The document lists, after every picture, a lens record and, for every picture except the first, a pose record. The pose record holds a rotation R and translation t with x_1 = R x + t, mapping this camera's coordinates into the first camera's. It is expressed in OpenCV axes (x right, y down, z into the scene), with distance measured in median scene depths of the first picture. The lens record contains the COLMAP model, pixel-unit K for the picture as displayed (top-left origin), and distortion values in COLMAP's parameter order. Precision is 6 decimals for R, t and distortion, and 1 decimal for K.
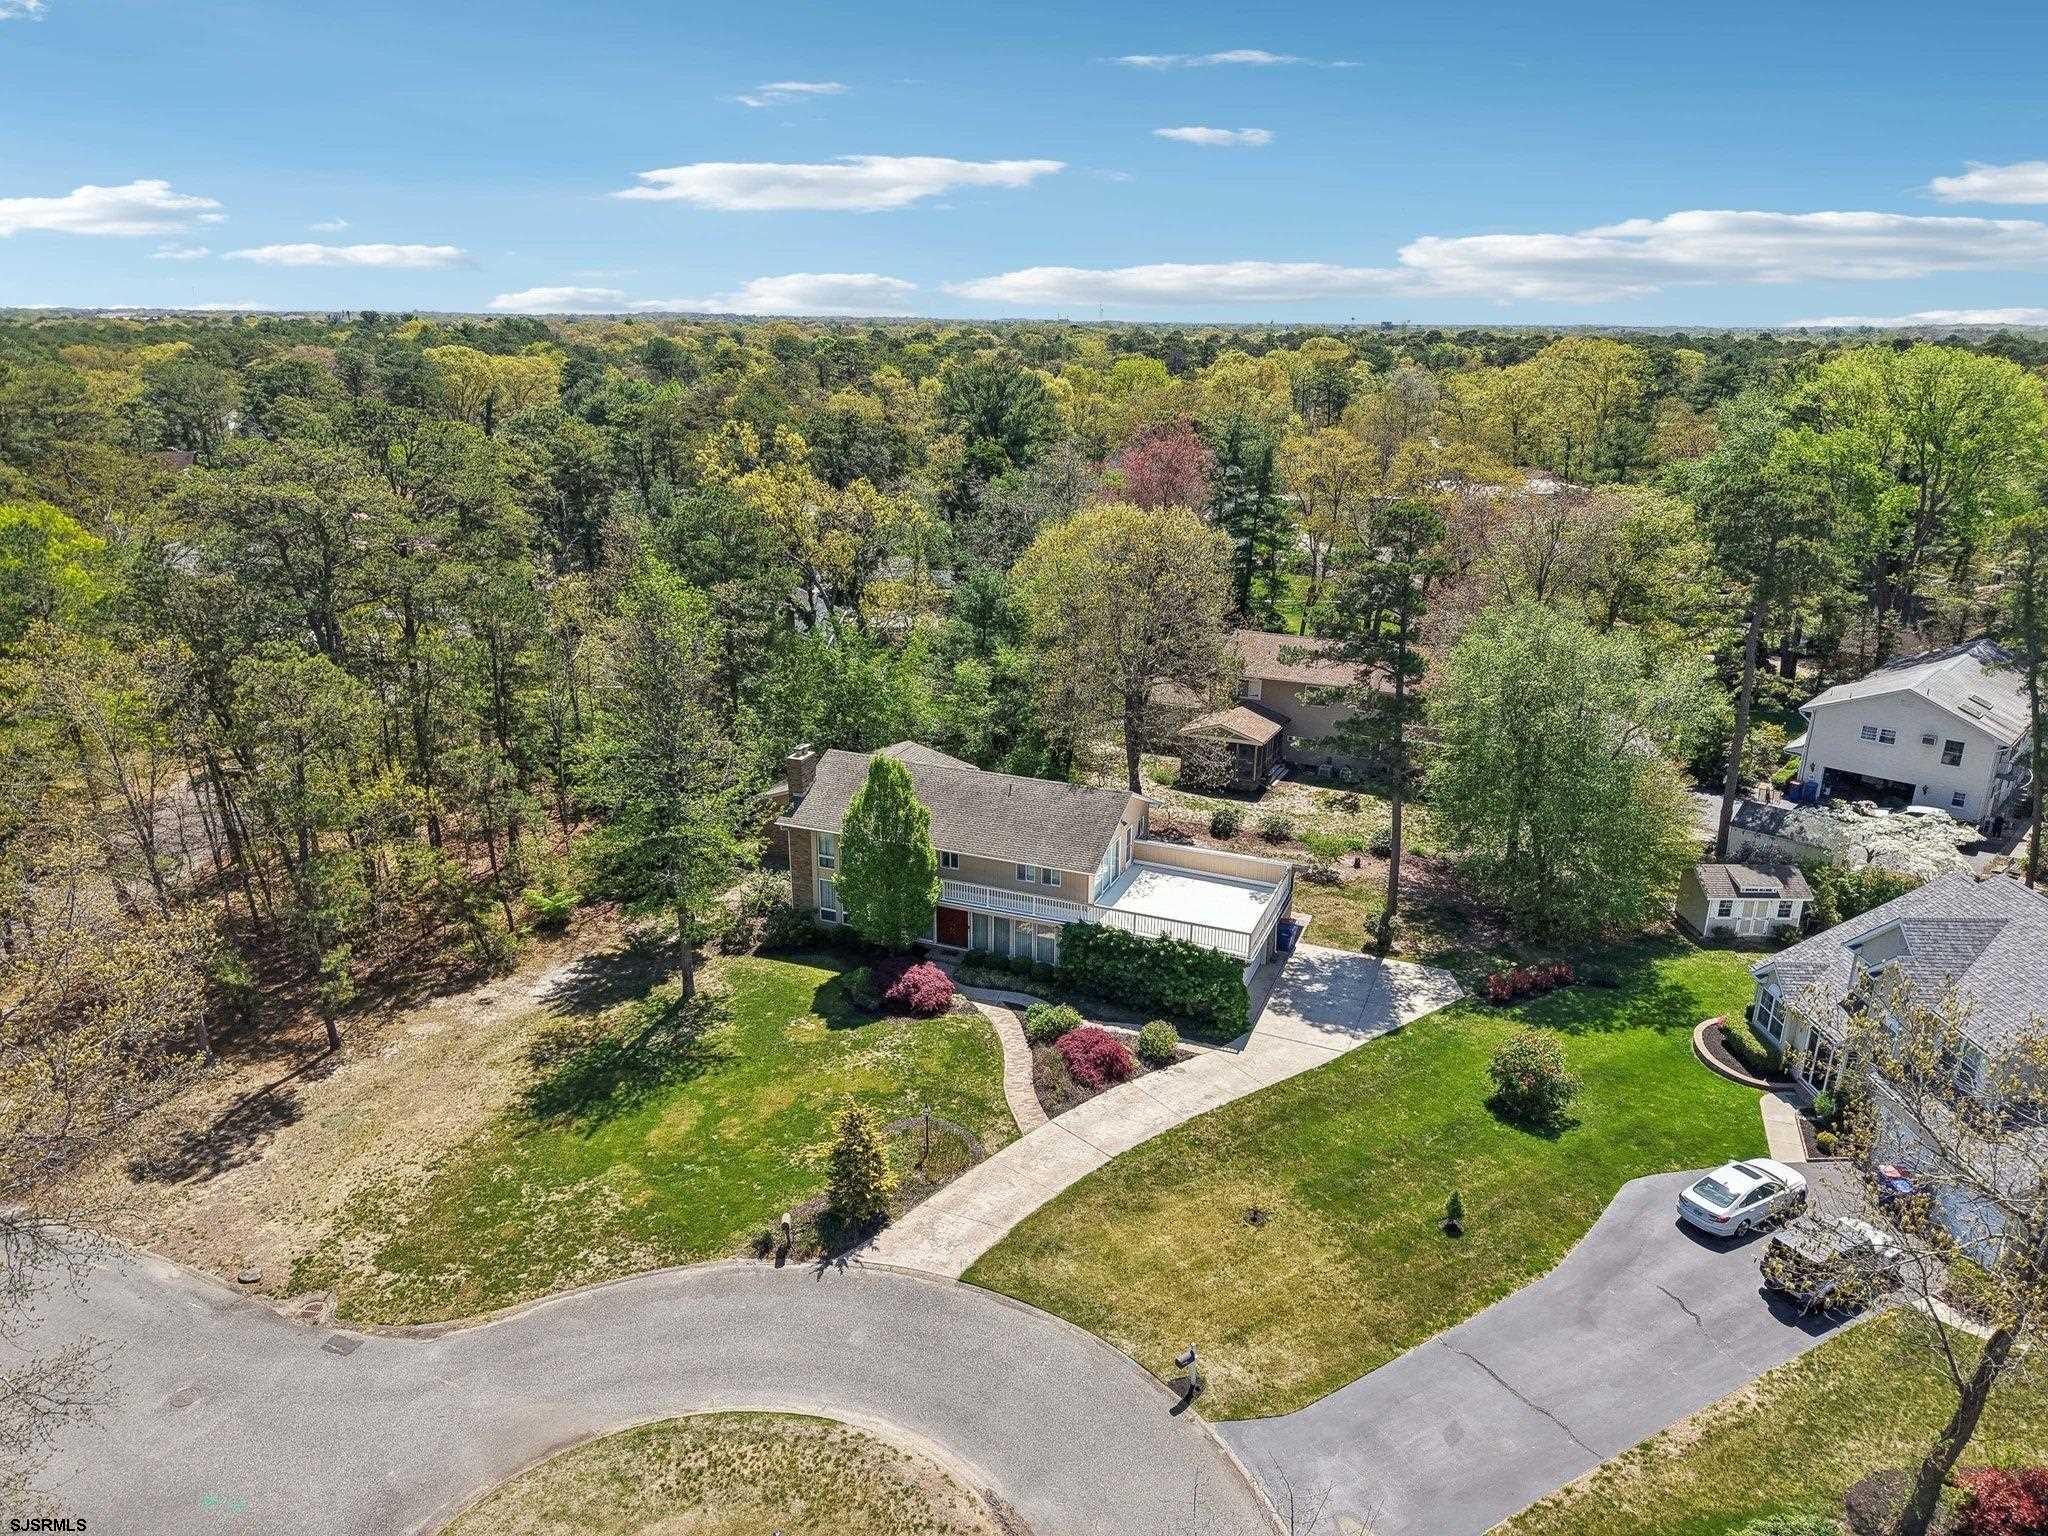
lens RADIAL K [[1374.8, 0, 1020.4], [0, 1374.8, 743.8], [0, 0, 1]] dist [0.007517, 0.000302]
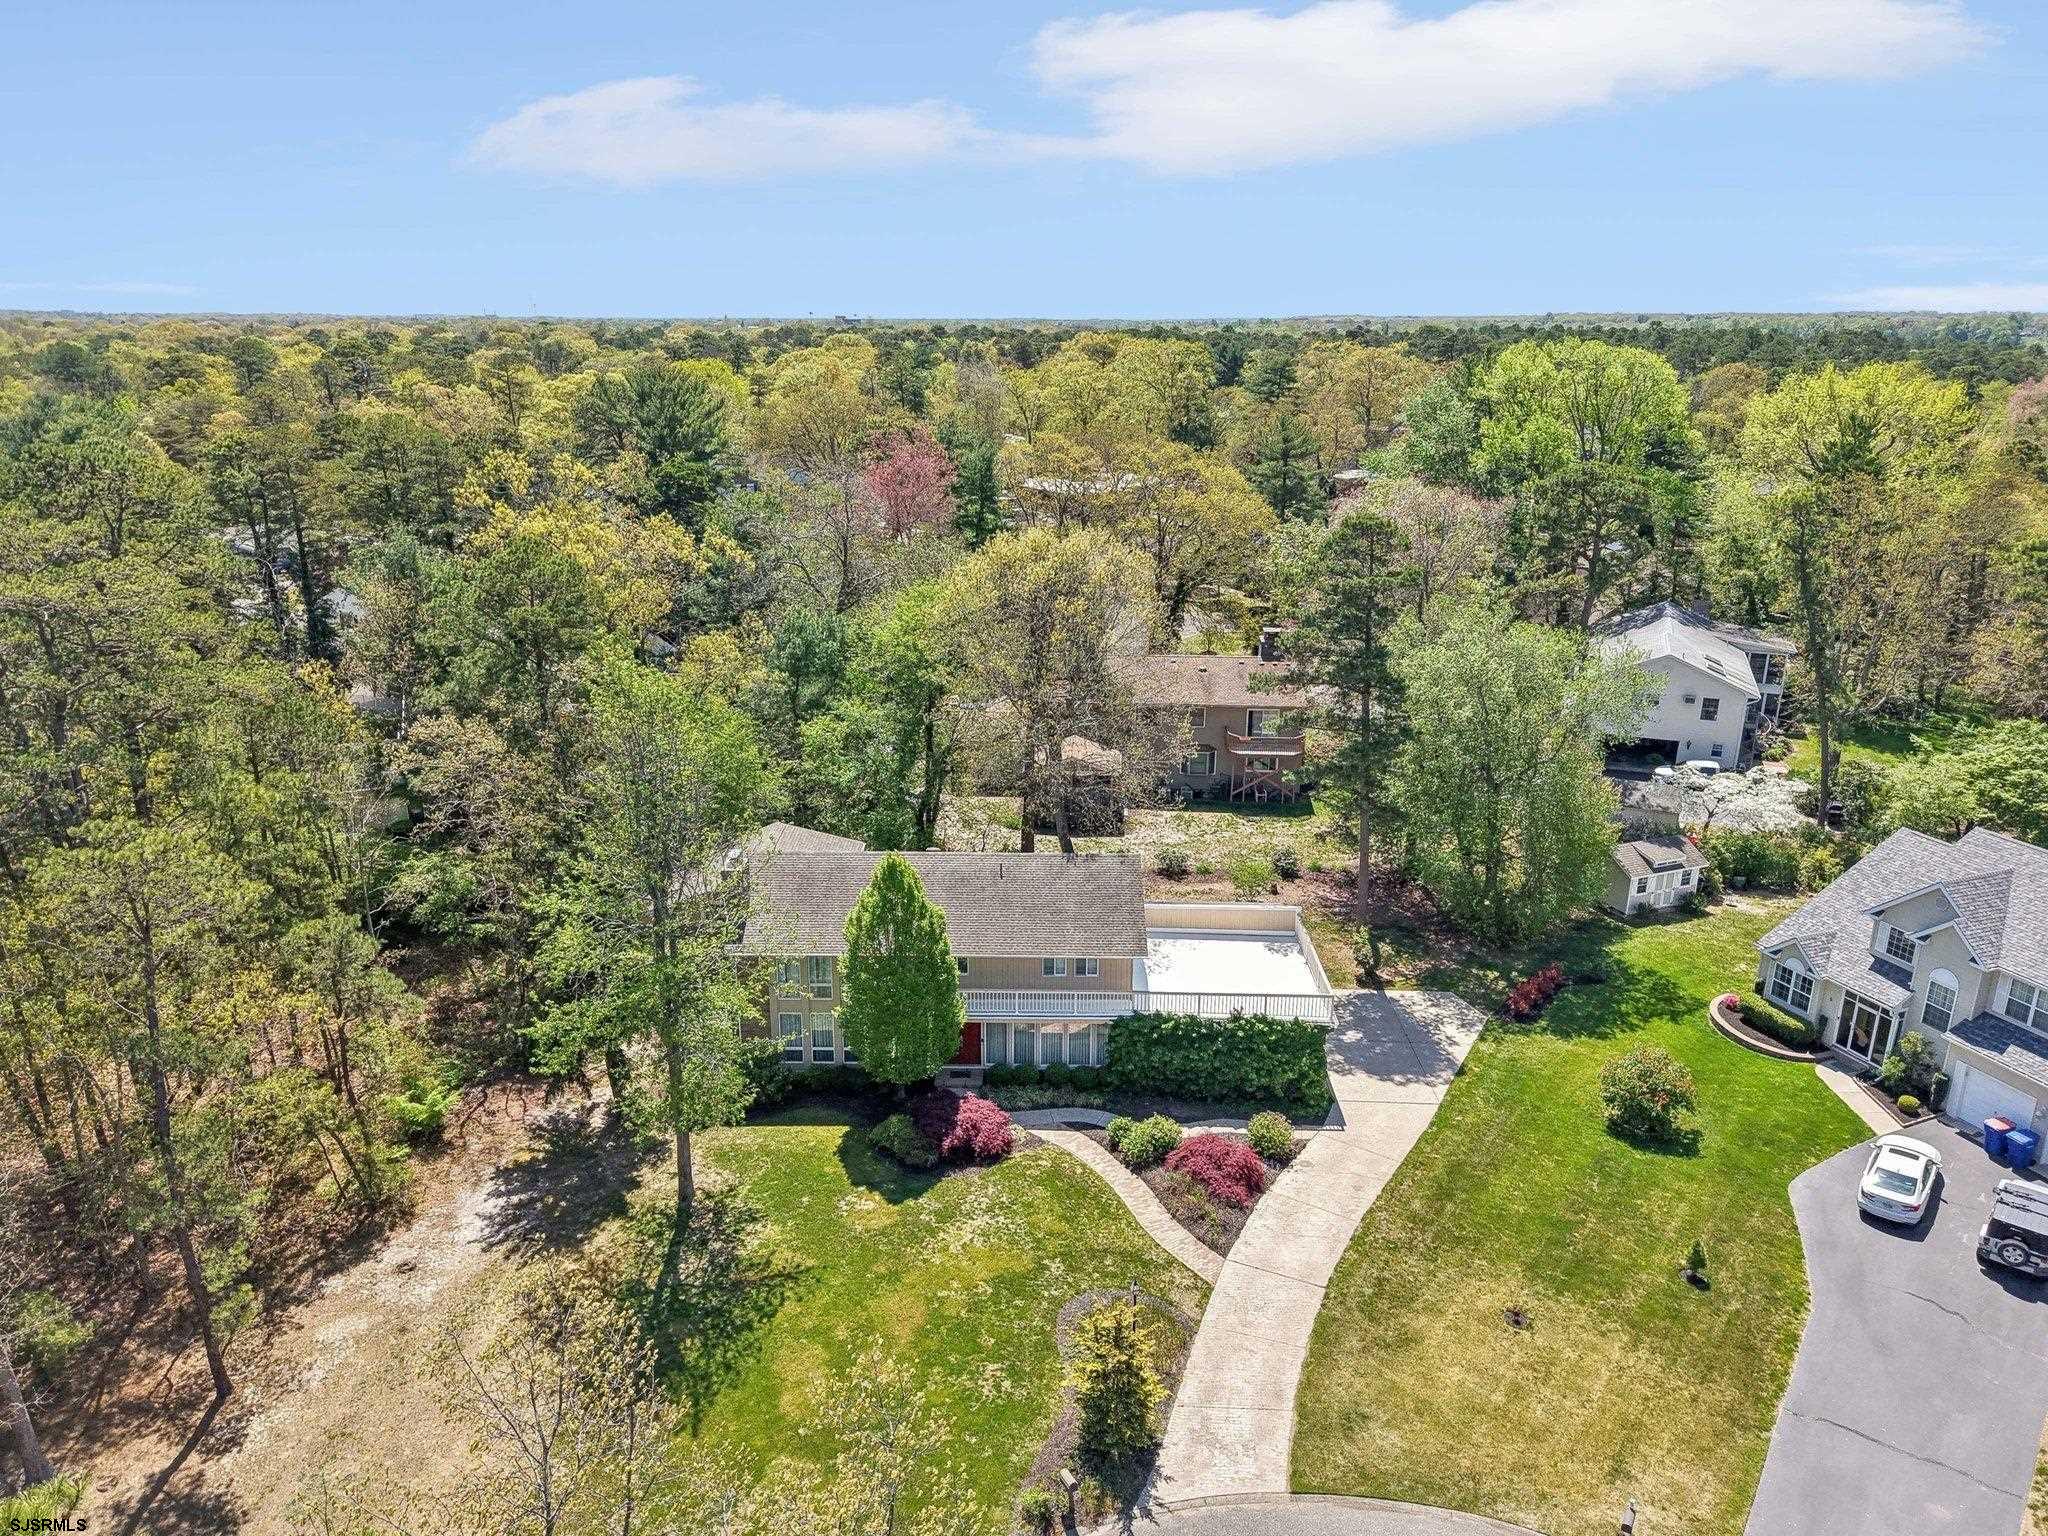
lens RADIAL K [[1407.7, 0, 1016.3], [0, 1407.7, 766.9], [0, 0, 1]] dist [0.004558, -0.002653]
pose [[0.931172, -0.116728, 0.345388, -0.327784], [0.112713, 0.993120, 0.031759, -0.064622], [-0.346719, 0.009357, 0.937923, 0.196988]]
